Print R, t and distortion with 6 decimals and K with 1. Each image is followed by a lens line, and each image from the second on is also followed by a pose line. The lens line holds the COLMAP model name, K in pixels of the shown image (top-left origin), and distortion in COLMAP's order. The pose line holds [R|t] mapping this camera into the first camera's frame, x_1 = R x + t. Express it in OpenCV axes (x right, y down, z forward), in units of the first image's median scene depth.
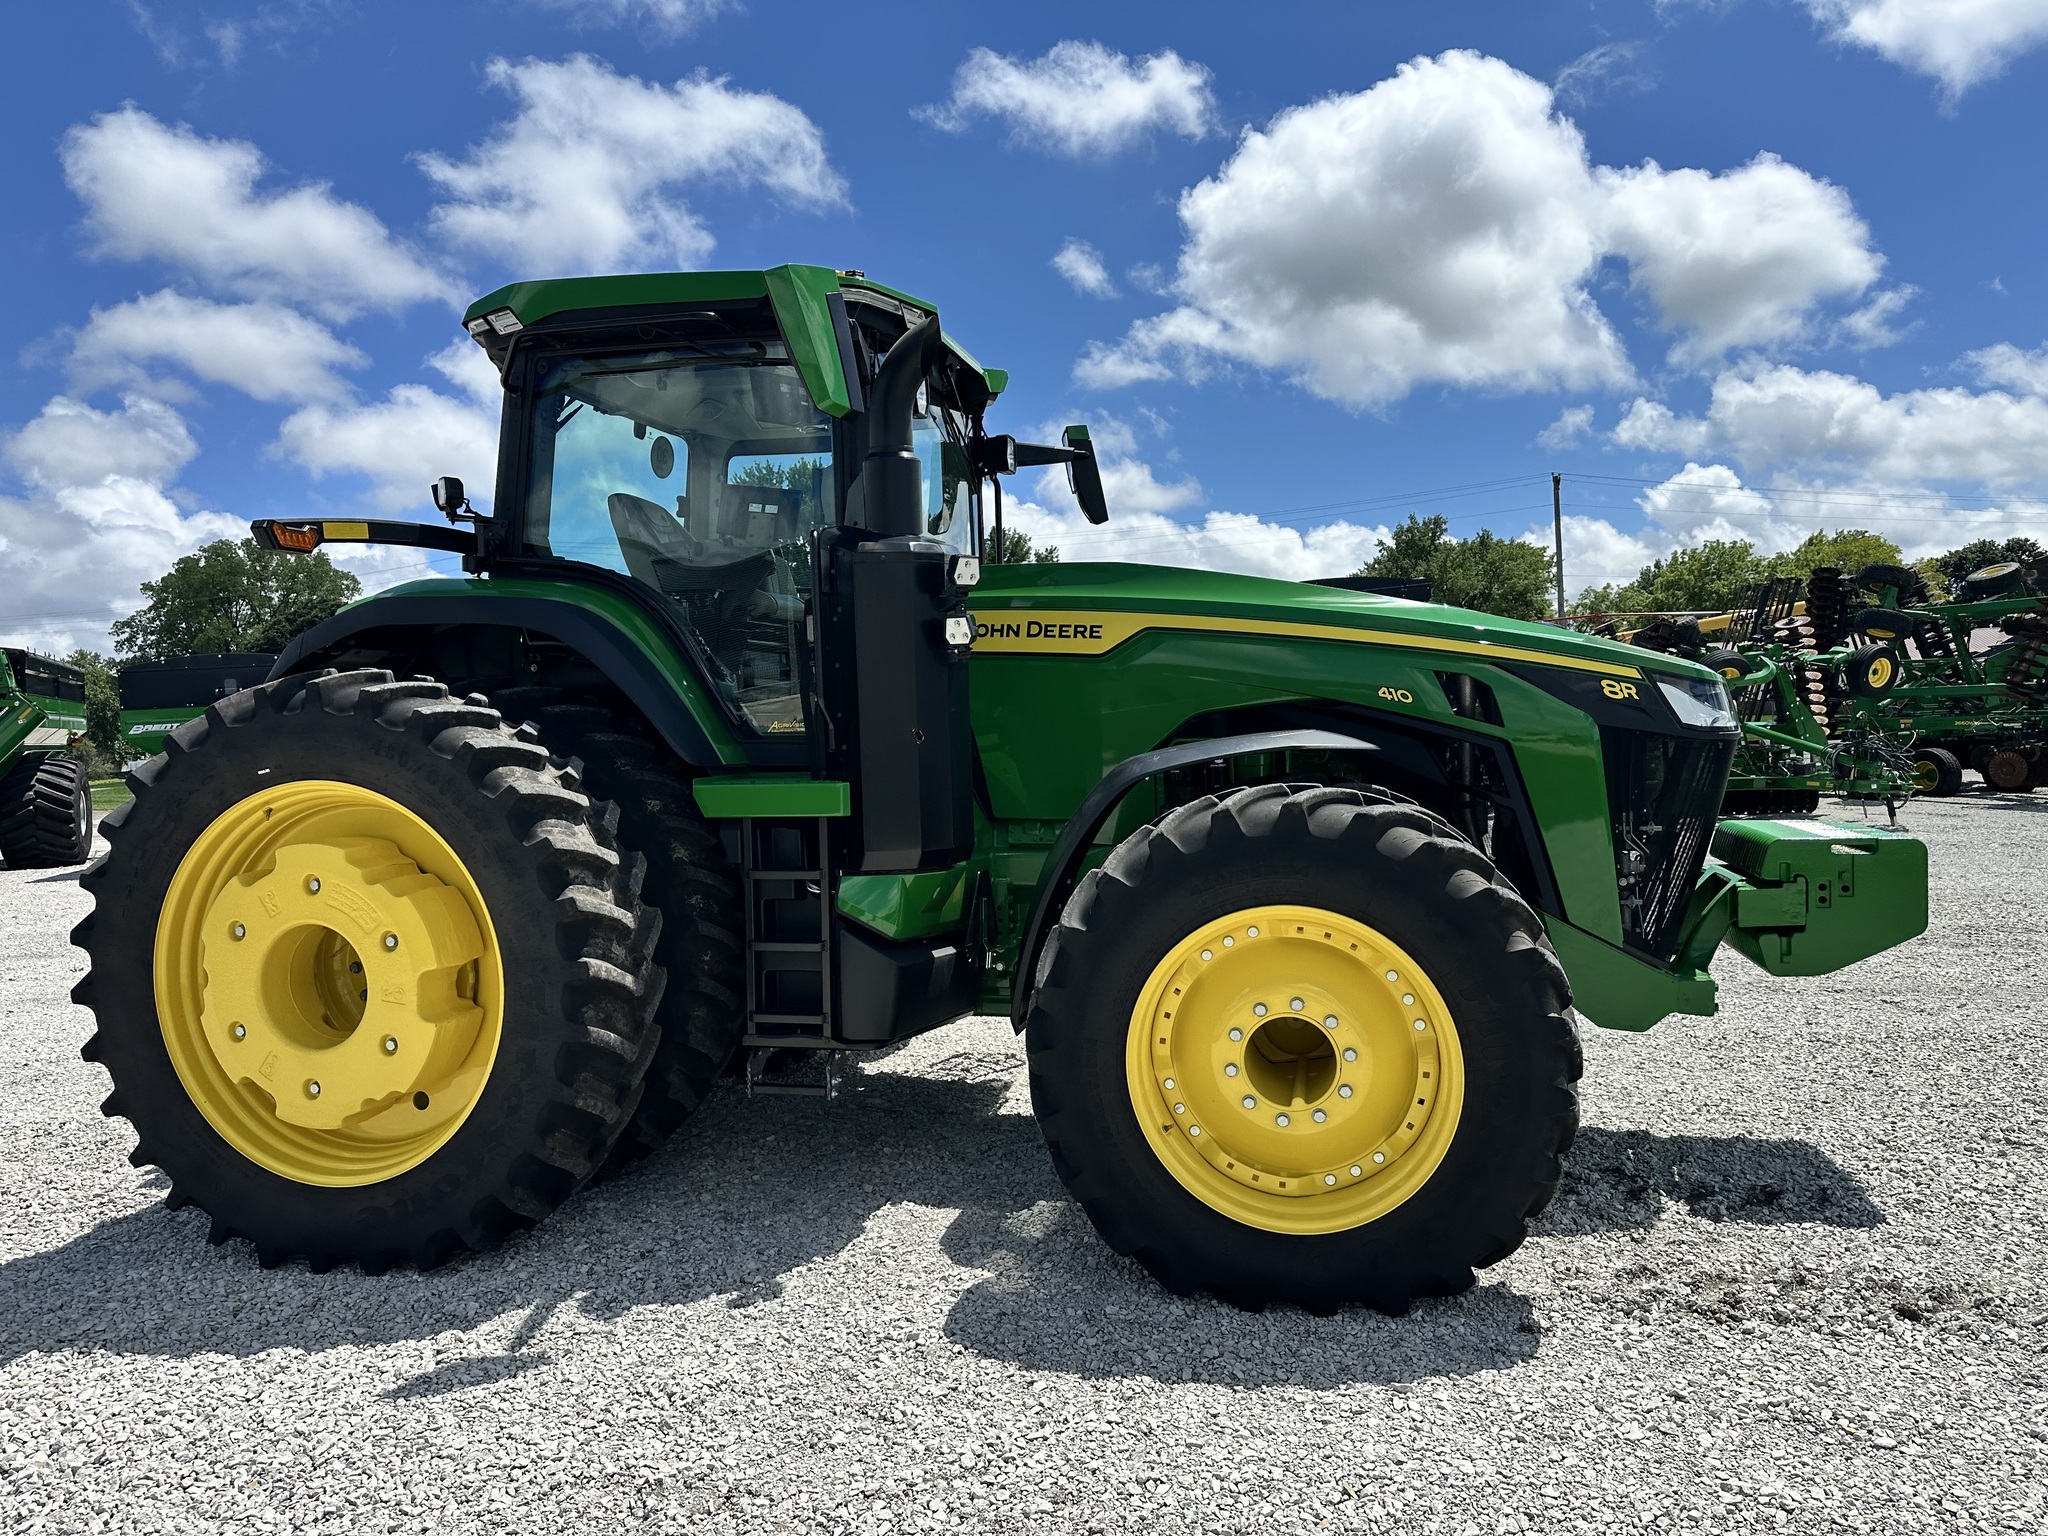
lens RADIAL K [[1444.4, 0, 1008.6], [0, 1444.4, 765.0], [0, 0, 1]] dist [0.035478, -0.039105]
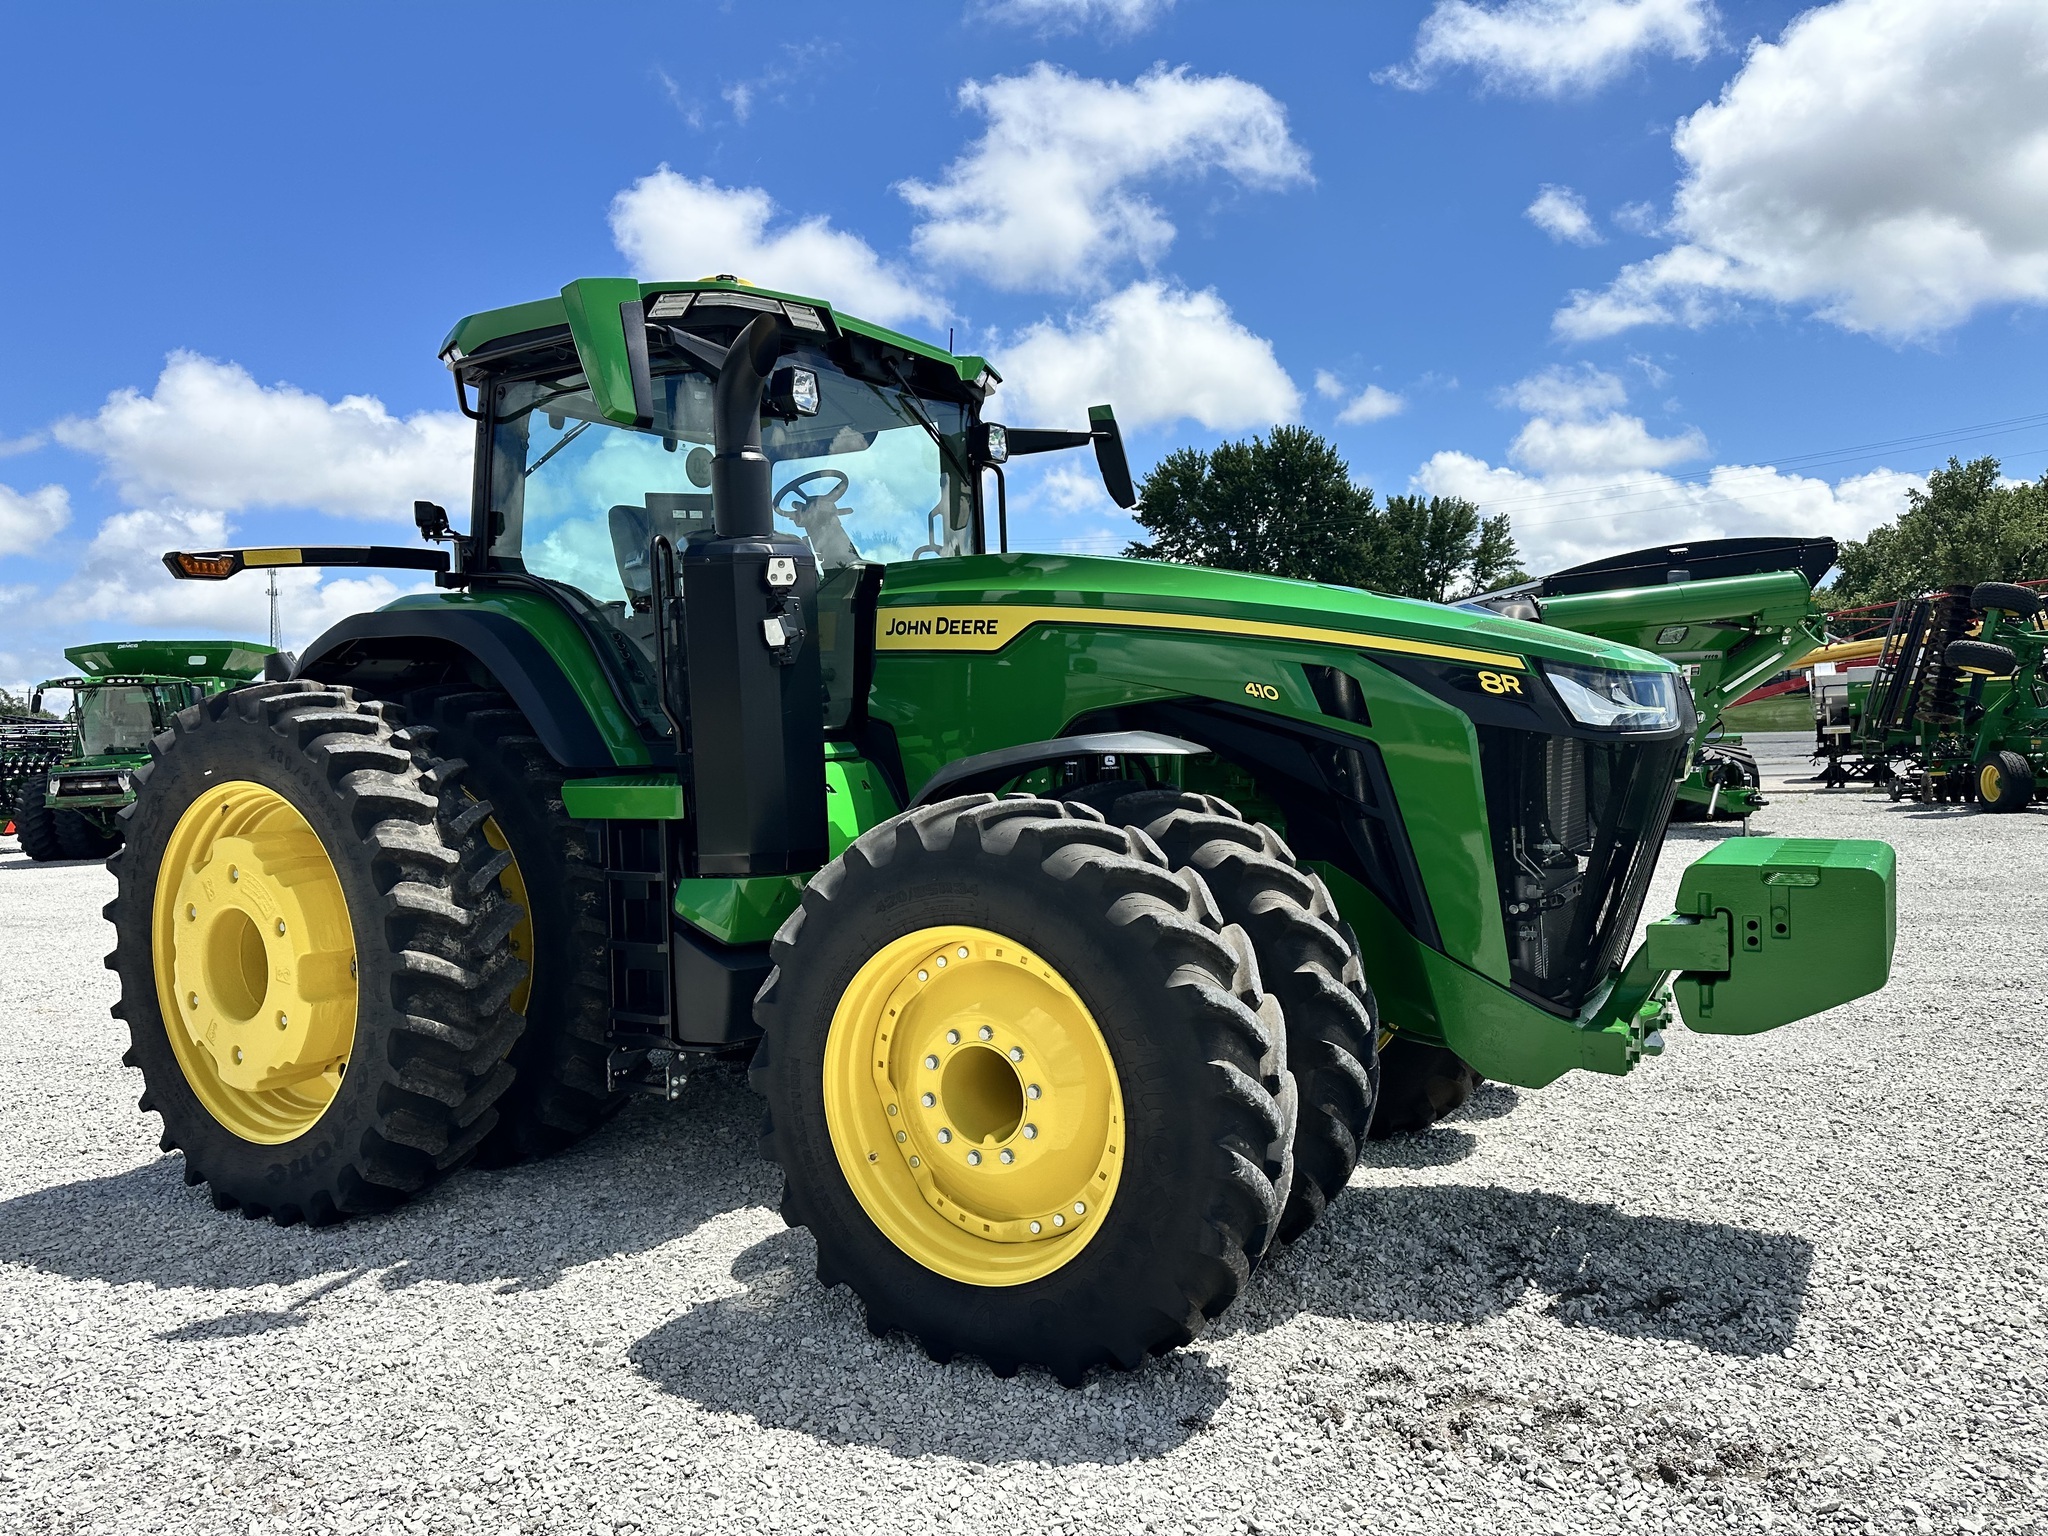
lens RADIAL K [[1444.4, 0, 1012.5], [0, 1444.4, 761.2], [0, 0, 1]] dist [0.035478, -0.039105]
pose [[0.950861, 0.002549, -0.309609, 0.397360], [0.000029, 0.999965, 0.008320, -0.012770], [0.309619, -0.007920, 0.950828, 0.105761]]
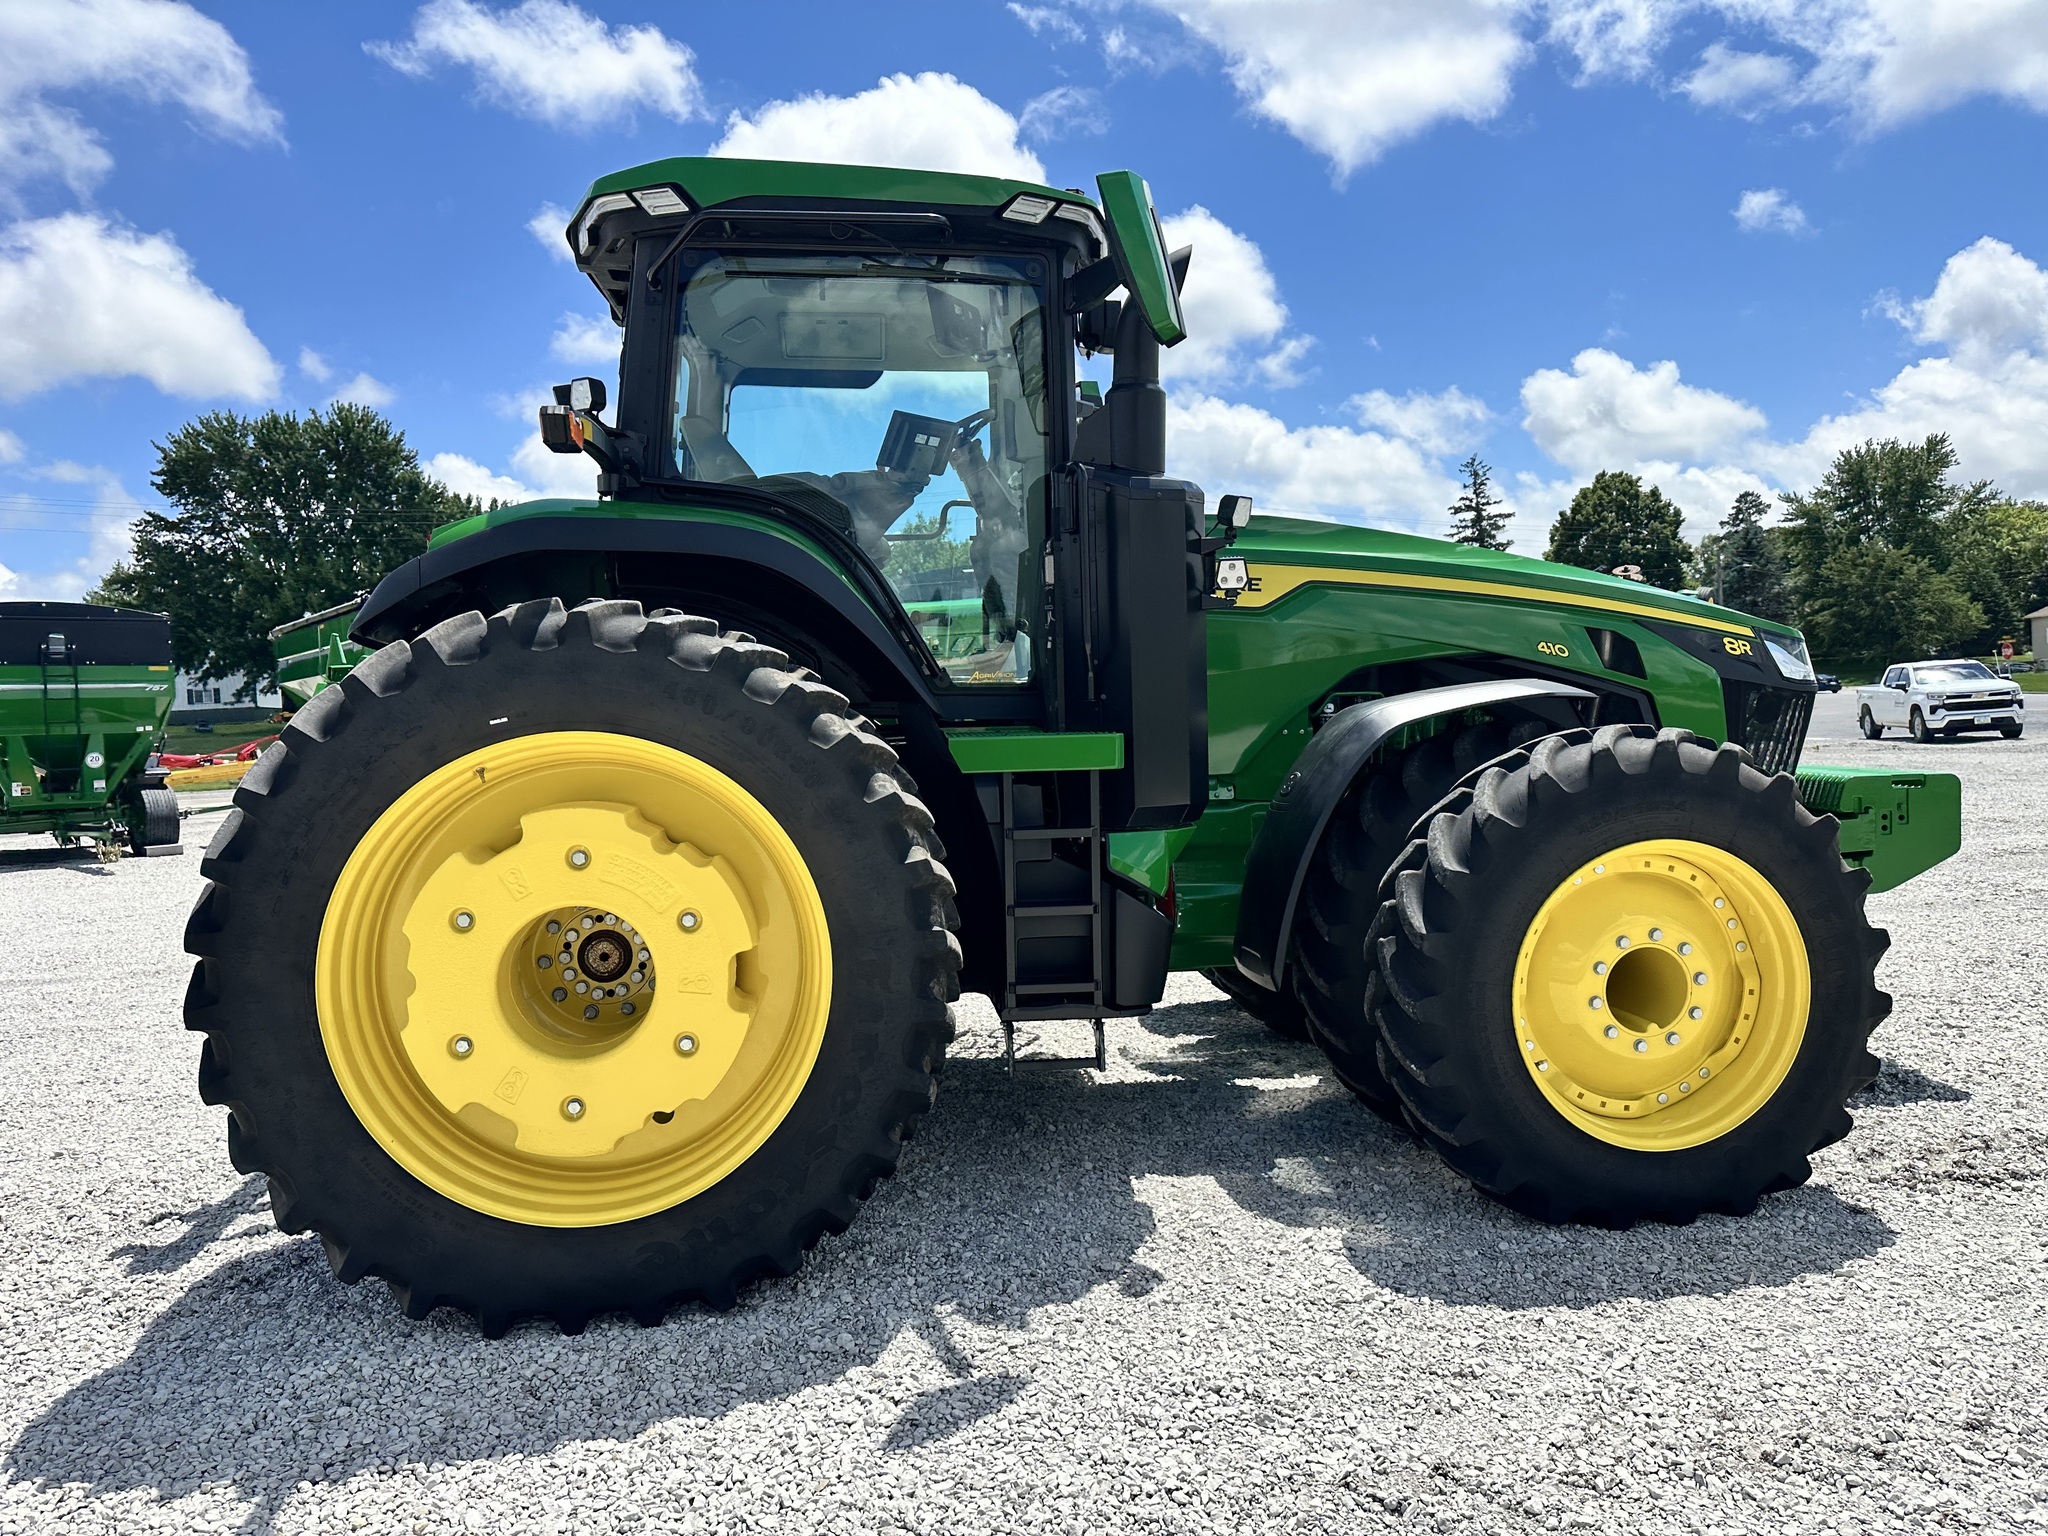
lens RADIAL K [[1444.4, 0, 1005.7], [0, 1444.4, 754.5], [0, 0, 1]] dist [0.035478, -0.039105]
pose [[0.939204, -0.010653, 0.343195, -0.477586], [0.011051, 0.999939, 0.000796, 0.023472], [-0.343182, 0.003045, 0.939264, 0.135851]]
